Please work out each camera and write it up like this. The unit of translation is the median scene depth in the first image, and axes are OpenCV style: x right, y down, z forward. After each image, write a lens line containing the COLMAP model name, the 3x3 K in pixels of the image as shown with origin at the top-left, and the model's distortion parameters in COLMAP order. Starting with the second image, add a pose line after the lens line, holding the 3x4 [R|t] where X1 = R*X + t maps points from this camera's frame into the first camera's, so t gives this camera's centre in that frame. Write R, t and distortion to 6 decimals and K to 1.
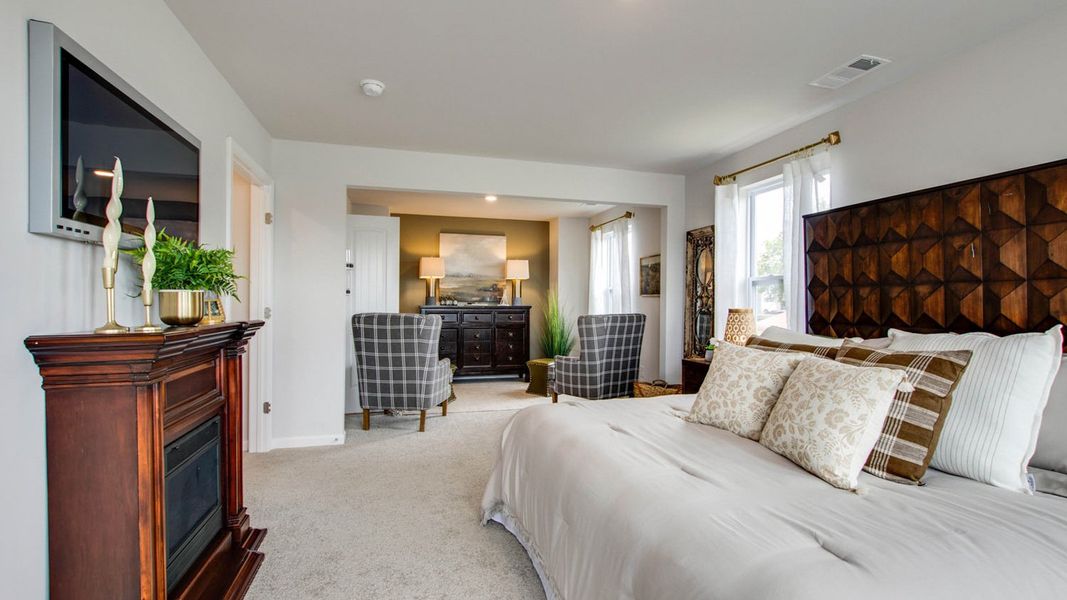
lens RADIAL K [[481.4, 0, 532.9], [0, 481.4, 302.5], [0, 0, 1]] dist [-0.012287, 0.000650]
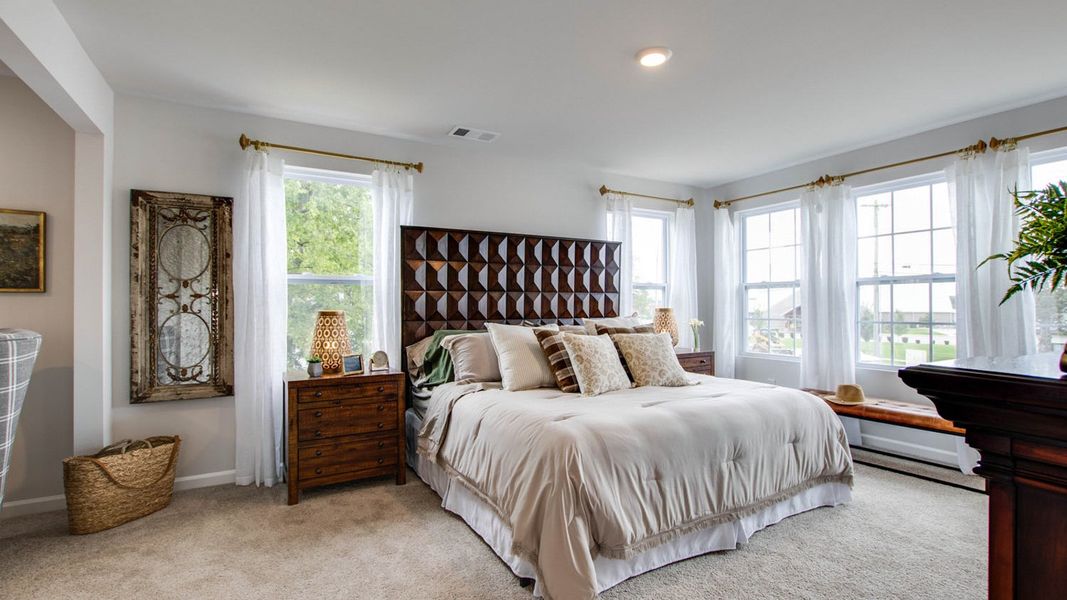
lens RADIAL K [[481.4, 0, 532.9], [0, 481.4, 302.5], [0, 0, 1]] dist [-0.012287, 0.000650]
pose [[-0.230065, 0.007141, 0.973149, -0.216309], [0.004122, 0.999971, -0.006363, 0.001887], [-0.973167, 0.002547, -0.230088, 0.355872]]
